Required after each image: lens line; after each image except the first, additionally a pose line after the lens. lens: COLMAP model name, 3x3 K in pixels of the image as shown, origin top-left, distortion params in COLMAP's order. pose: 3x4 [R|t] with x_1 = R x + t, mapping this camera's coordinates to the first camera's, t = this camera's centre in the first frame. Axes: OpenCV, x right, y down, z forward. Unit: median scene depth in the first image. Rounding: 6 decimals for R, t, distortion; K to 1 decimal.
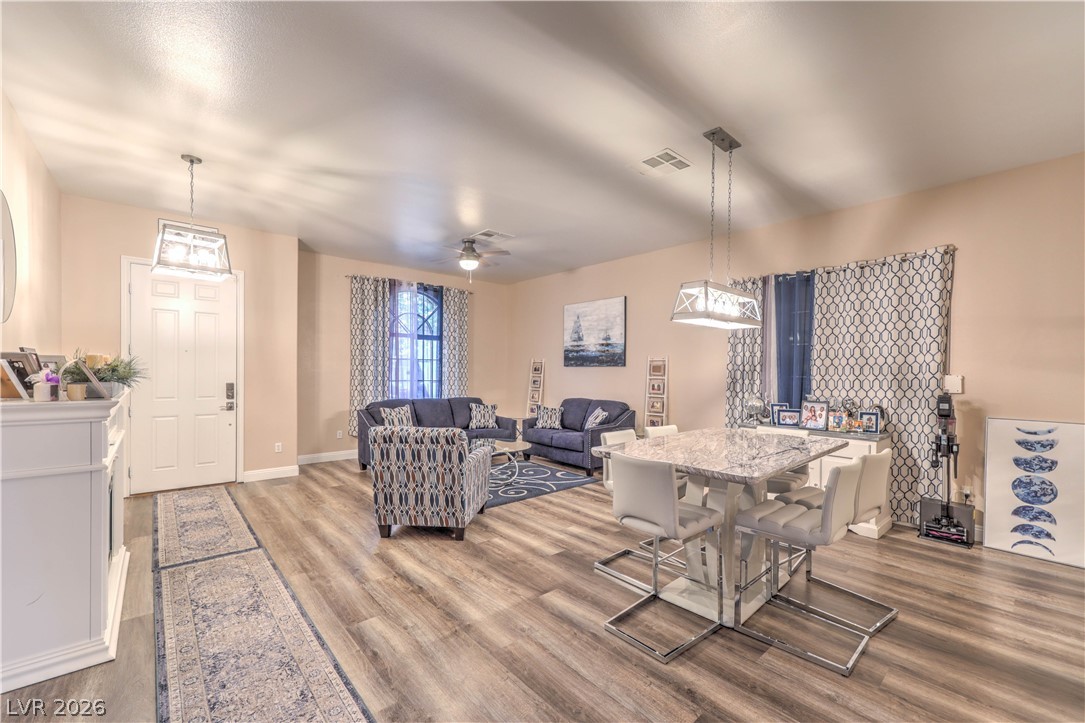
lens RADIAL K [[437.2, 0, 543.5], [0, 437.2, 379.0], [0, 0, 1]] dist [0.005709, 0.000484]
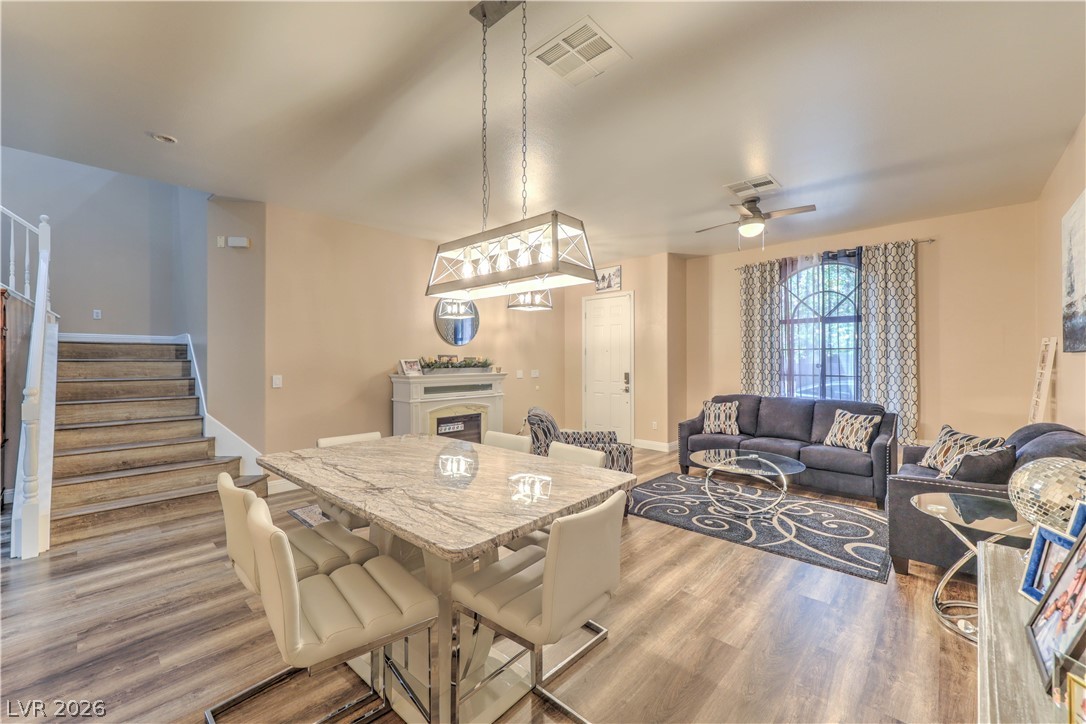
lens RADIAL K [[437.6, 0, 552.0], [0, 437.6, 359.7], [0, 0, 1]] dist [0.005709, 0.000484]
pose [[0.111106, -0.013237, -0.993720, 0.612133], [-0.018024, 0.999720, -0.015332, -0.006579], [0.993645, 0.019614, 0.110837, 0.587921]]
